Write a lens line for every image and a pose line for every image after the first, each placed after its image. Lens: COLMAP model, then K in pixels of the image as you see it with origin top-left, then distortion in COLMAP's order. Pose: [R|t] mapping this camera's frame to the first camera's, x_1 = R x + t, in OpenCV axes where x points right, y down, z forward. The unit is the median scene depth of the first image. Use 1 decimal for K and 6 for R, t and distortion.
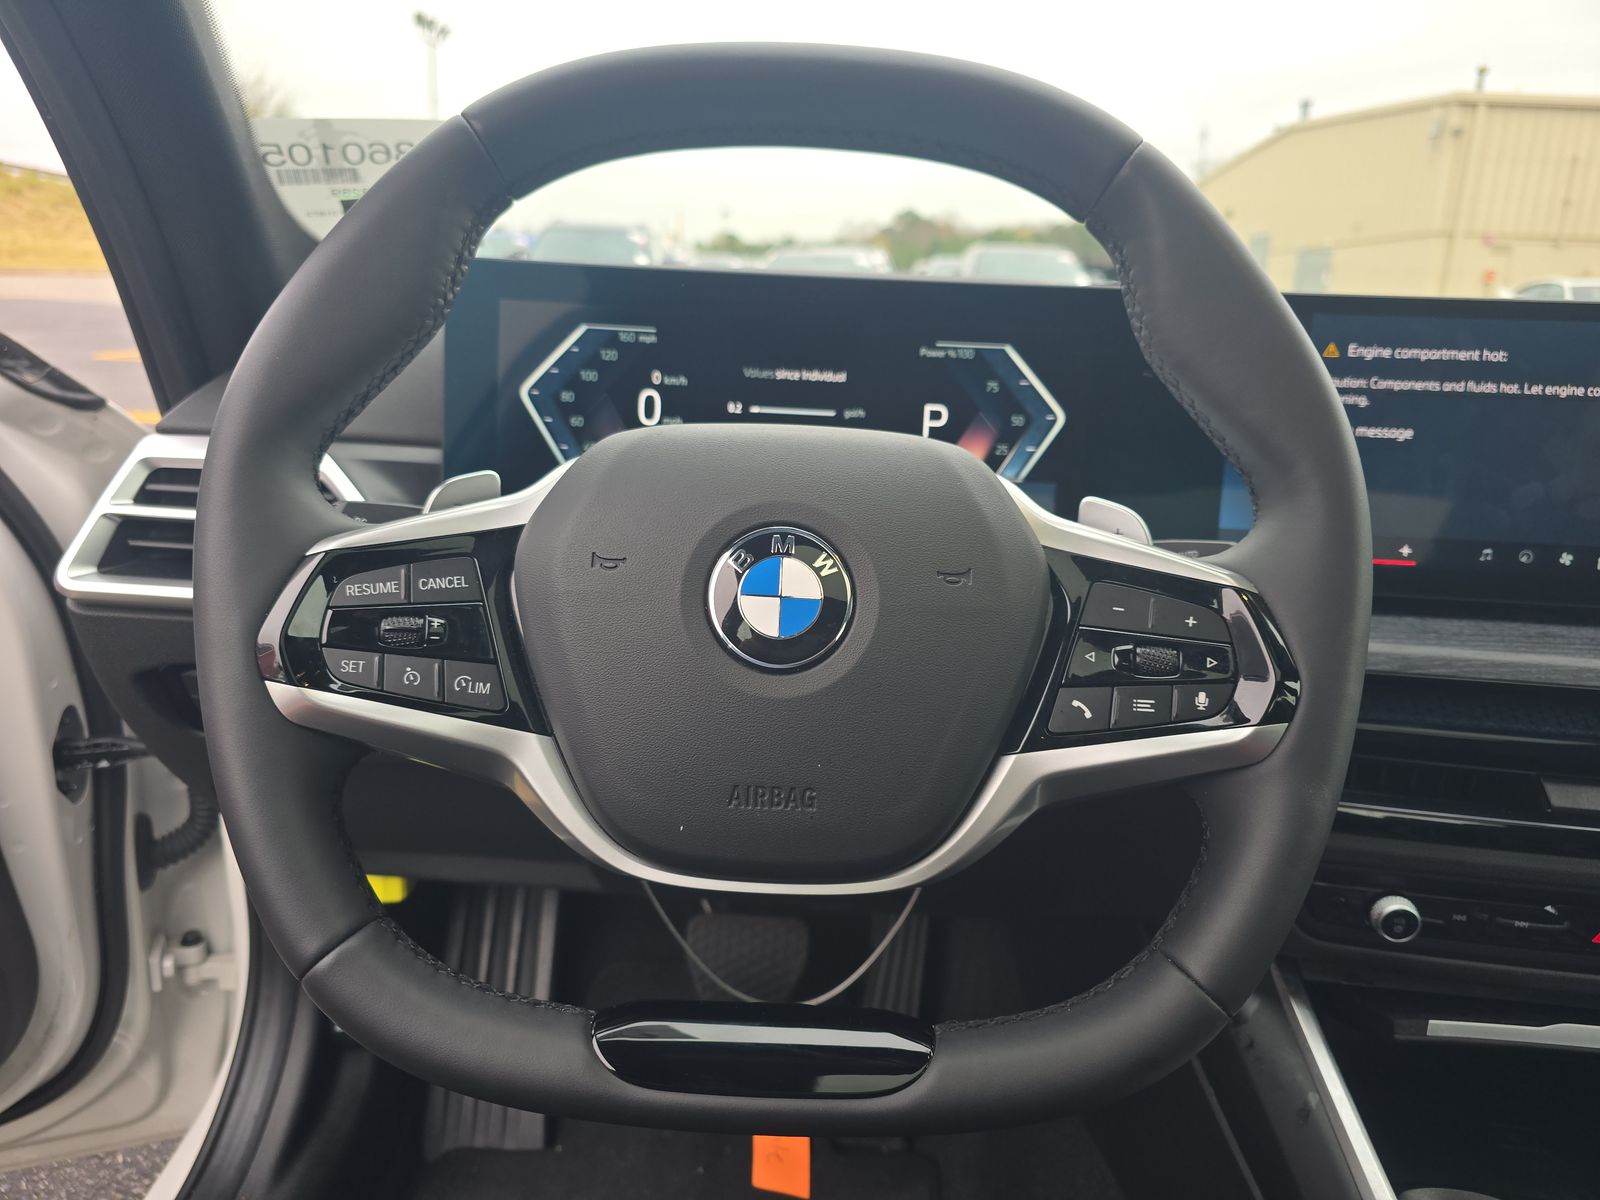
lens RADIAL K [[1082.4, 0, 807.2], [0, 1082.4, 609.8], [0, 0, 1]] dist [0.038564, -0.007210]
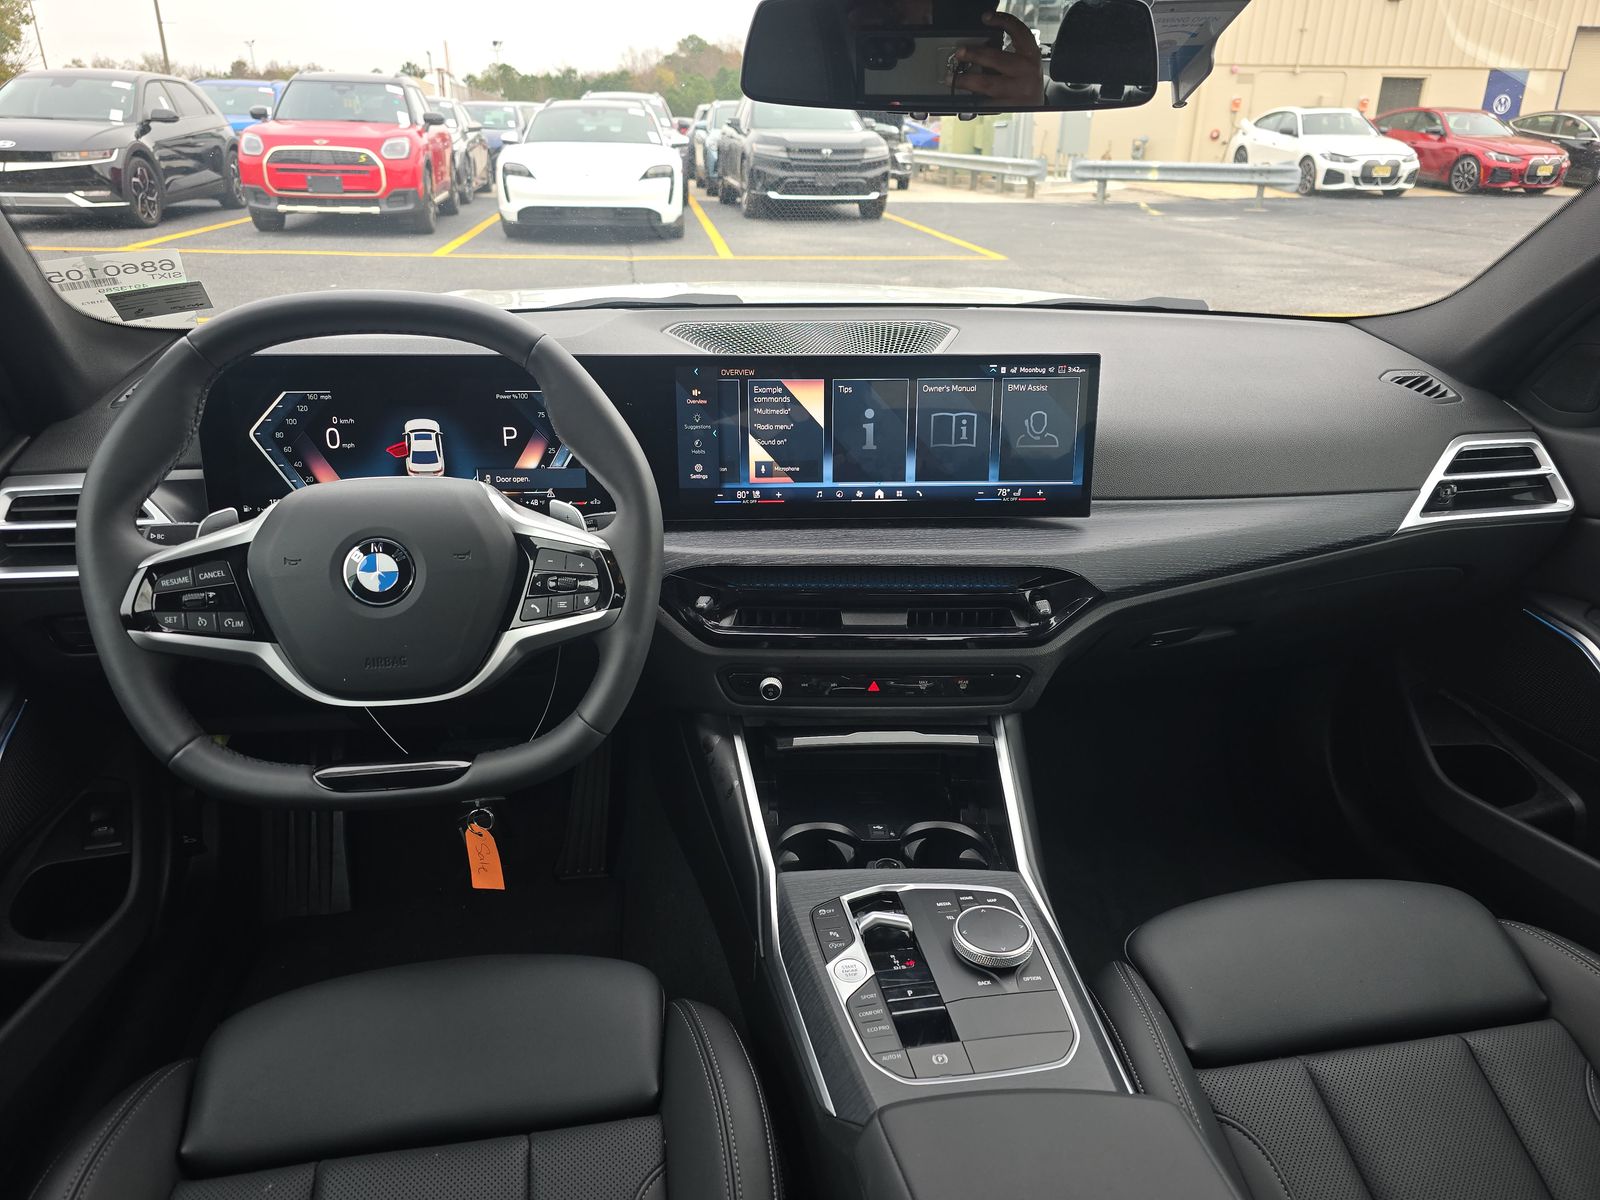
lens RADIAL K [[1082.4, 0, 807.7], [0, 1082.4, 611.0], [0, 0, 1]] dist [0.038564, -0.007210]
pose [[0.986027, -0.088456, 0.141158, 0.452882], [0.067137, 0.986521, 0.149226, -0.179827], [-0.152456, -0.137664, 0.978676, -1.142006]]
